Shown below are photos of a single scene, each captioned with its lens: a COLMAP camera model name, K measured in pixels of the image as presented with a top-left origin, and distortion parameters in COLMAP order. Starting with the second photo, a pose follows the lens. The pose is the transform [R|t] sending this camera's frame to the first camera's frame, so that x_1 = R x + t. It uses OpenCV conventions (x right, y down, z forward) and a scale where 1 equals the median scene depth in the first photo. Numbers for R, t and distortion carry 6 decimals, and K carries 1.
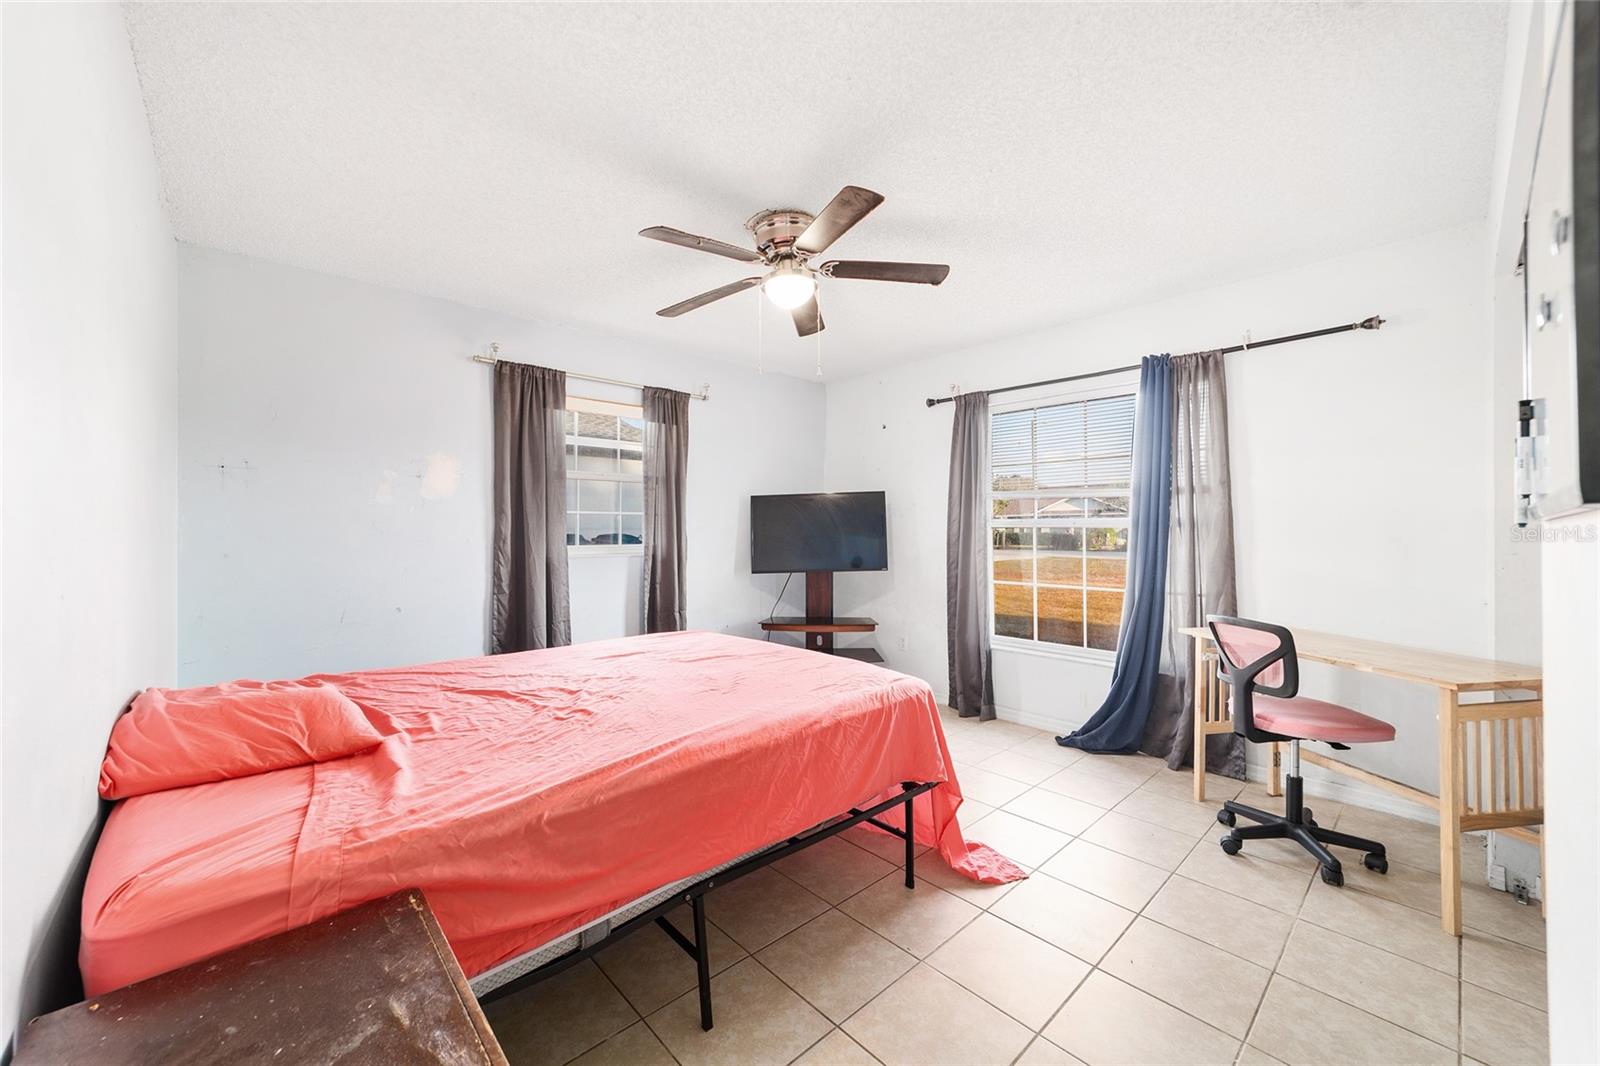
lens RADIAL K [[615.4, 0, 797.2], [0, 615.4, 525.7], [0, 0, 1]] dist [-0.017946, 0.007923]
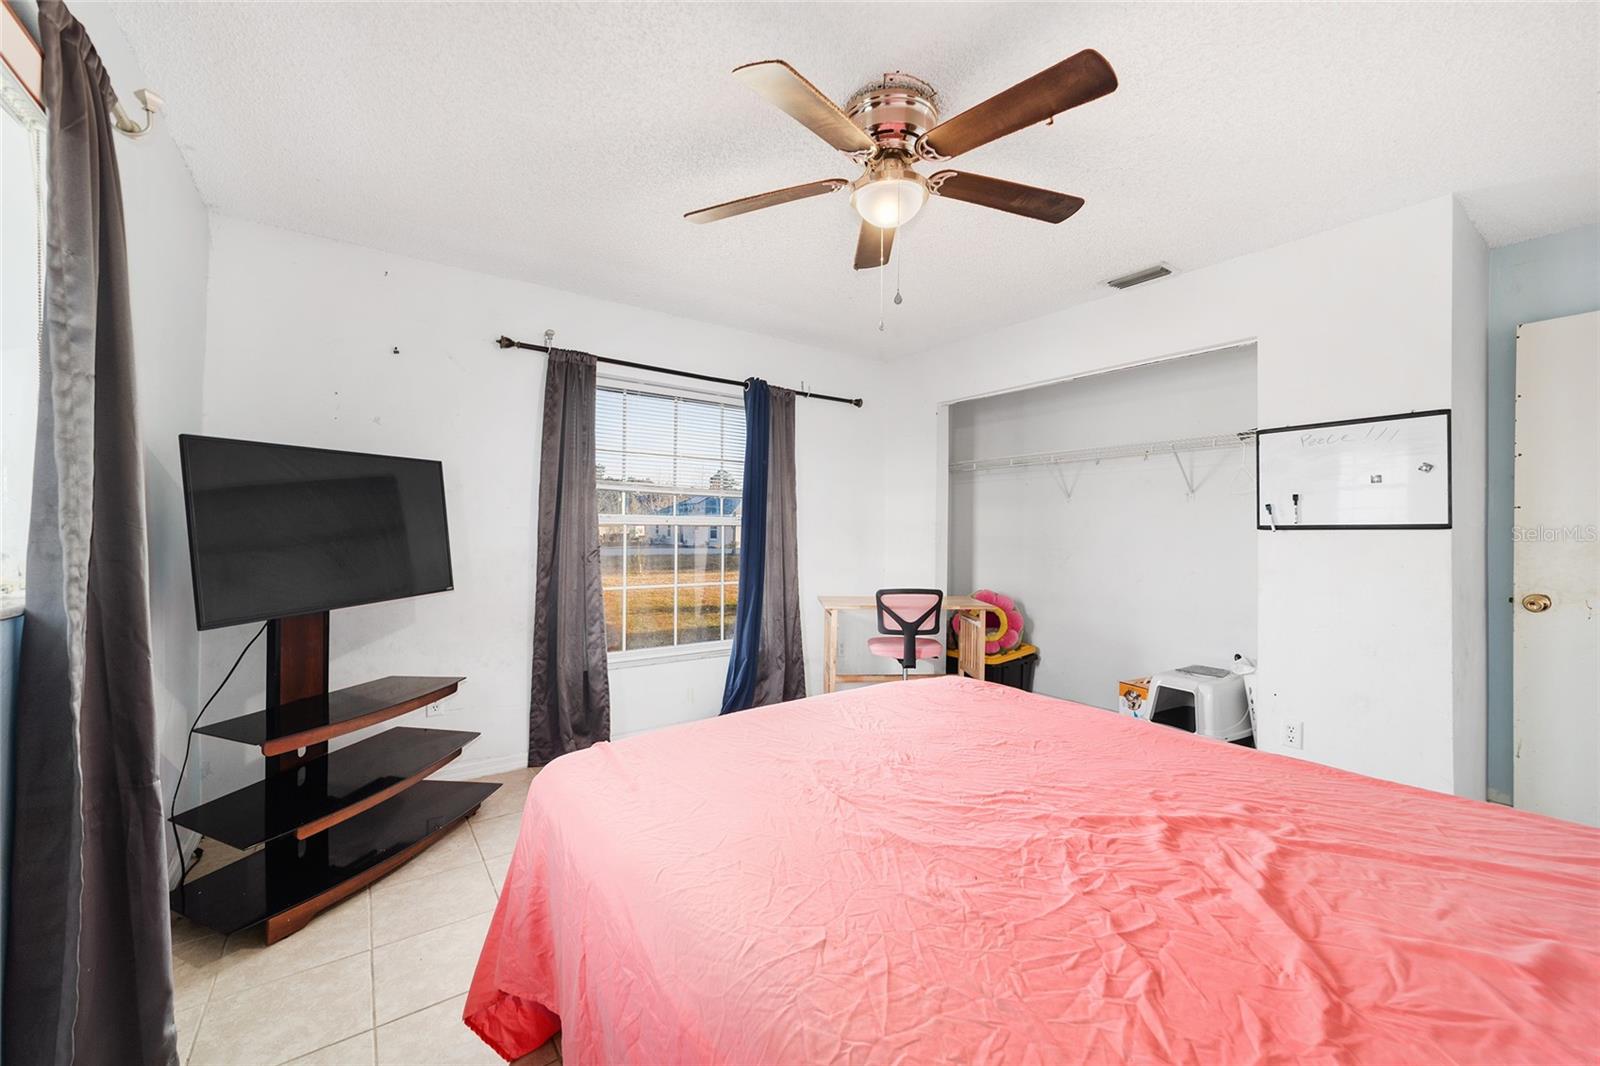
lens RADIAL K [[615.4, 0, 797.2], [0, 615.4, 525.7], [0, 0, 1]] dist [-0.017946, 0.007923]
pose [[0.117784, 0.009367, 0.992995, -0.507558], [-0.016263, 0.999840, -0.007502, 0.007235], [-0.992906, -0.015266, 0.117917, 0.699413]]
